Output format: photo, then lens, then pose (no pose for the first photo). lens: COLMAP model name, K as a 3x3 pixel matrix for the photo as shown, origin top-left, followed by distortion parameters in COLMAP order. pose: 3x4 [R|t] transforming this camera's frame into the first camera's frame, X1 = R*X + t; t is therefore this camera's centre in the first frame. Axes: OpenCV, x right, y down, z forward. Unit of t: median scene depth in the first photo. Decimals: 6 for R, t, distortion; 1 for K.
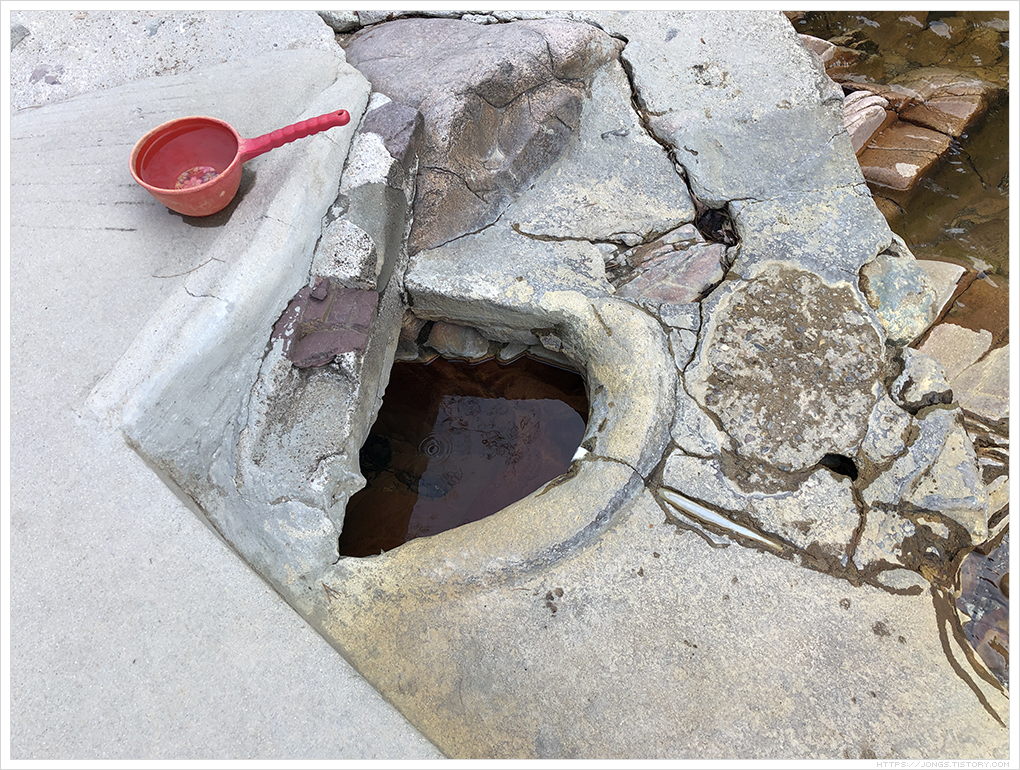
lens RADIAL K [[818.1, 0, 512.8], [0, 818.1, 380.1], [0, 0, 1]] dist [-0.011784, -0.010268]
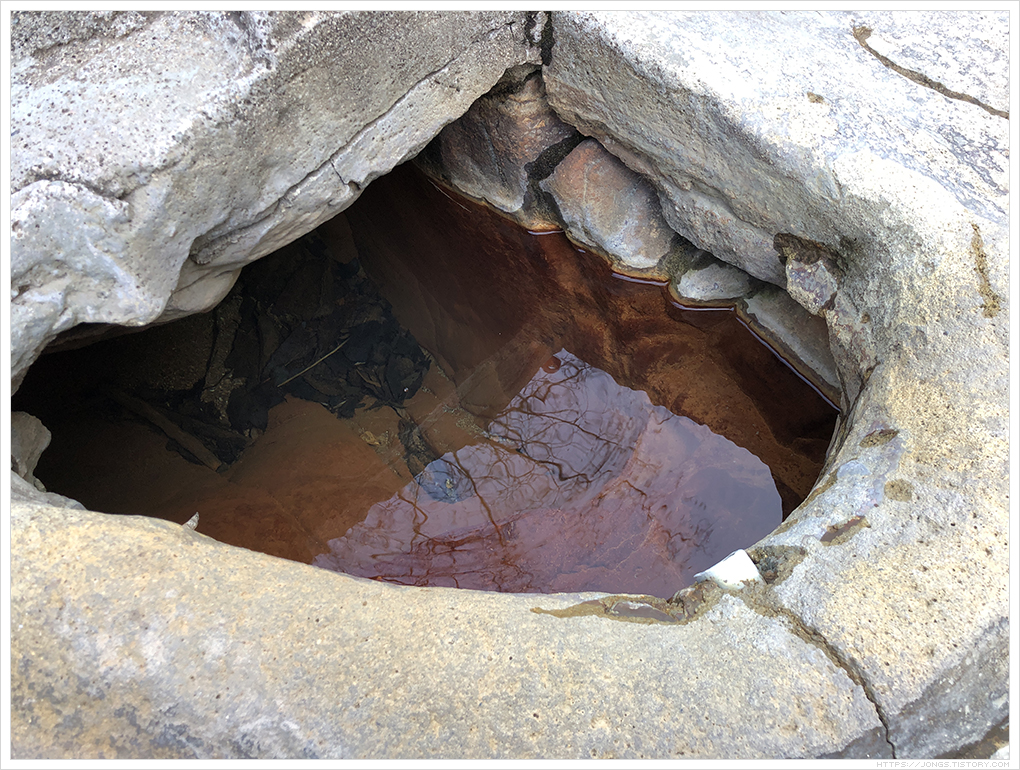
lens RADIAL K [[818.1, 0, 509.6], [0, 818.1, 386.5], [0, 0, 1]] dist [-0.011784, -0.010268]
pose [[0.836113, 0.474291, -0.275613, 0.059215], [-0.491298, 0.870951, 0.008359, 0.063668], [0.244010, 0.128419, 0.961232, 0.623030]]
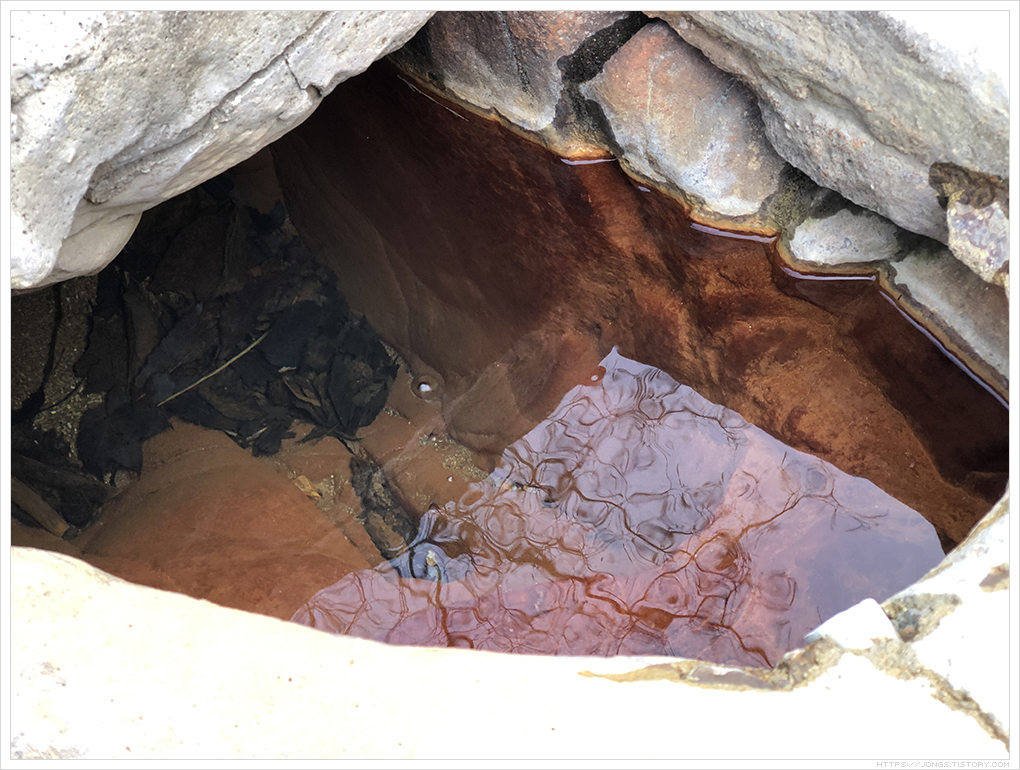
lens RADIAL K [[1499.3, 0, 511.5], [0, 1499.3, 391.1], [0, 0, 1]] dist [0.007301, 0.000000]
pose [[0.835801, 0.466471, -0.289555, 0.085883], [-0.494010, 0.869071, -0.025894, 0.085733], [0.239565, 0.164685, 0.956811, 0.530582]]
